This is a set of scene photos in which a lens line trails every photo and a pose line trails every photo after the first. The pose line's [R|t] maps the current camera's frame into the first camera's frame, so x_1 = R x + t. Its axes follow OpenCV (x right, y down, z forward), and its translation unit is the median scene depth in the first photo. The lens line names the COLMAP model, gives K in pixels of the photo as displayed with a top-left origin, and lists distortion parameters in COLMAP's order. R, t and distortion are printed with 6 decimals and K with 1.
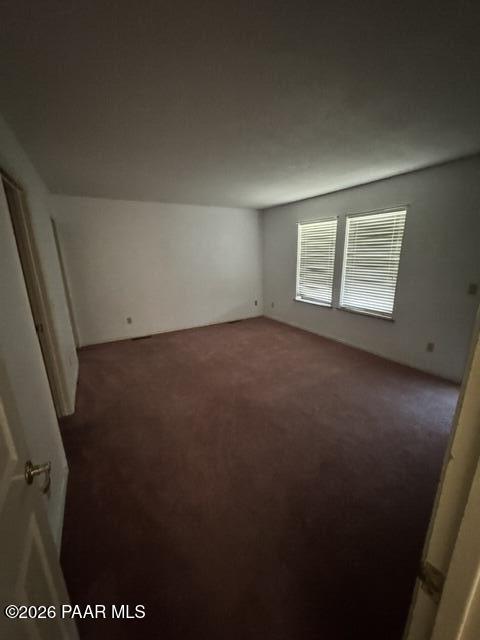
lens RADIAL K [[255.9, 0, 240.0], [0, 255.9, 320.0], [0, 0, 1]] dist [-0.002630, -0.000421]
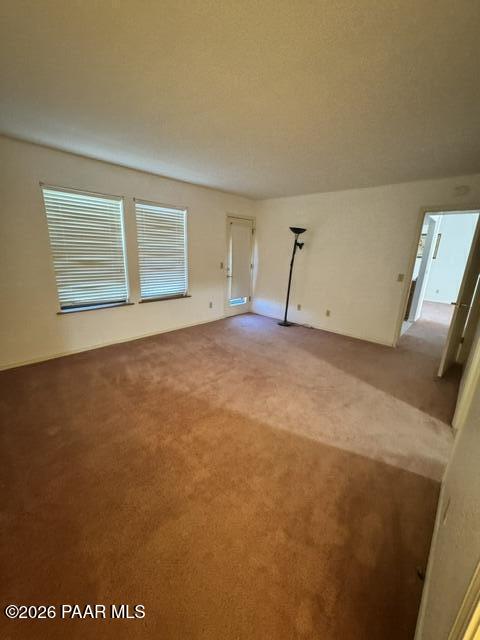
lens RADIAL K [[255.9, 0, 240.0], [0, 255.9, 320.0], [0, 0, 1]] dist [-0.002630, -0.000421]
pose [[-0.297174, -0.251677, 0.921057, -0.690846], [0.216800, 0.921655, 0.321790, -0.240512], [-0.929884, 0.295313, -0.219329, 1.046579]]
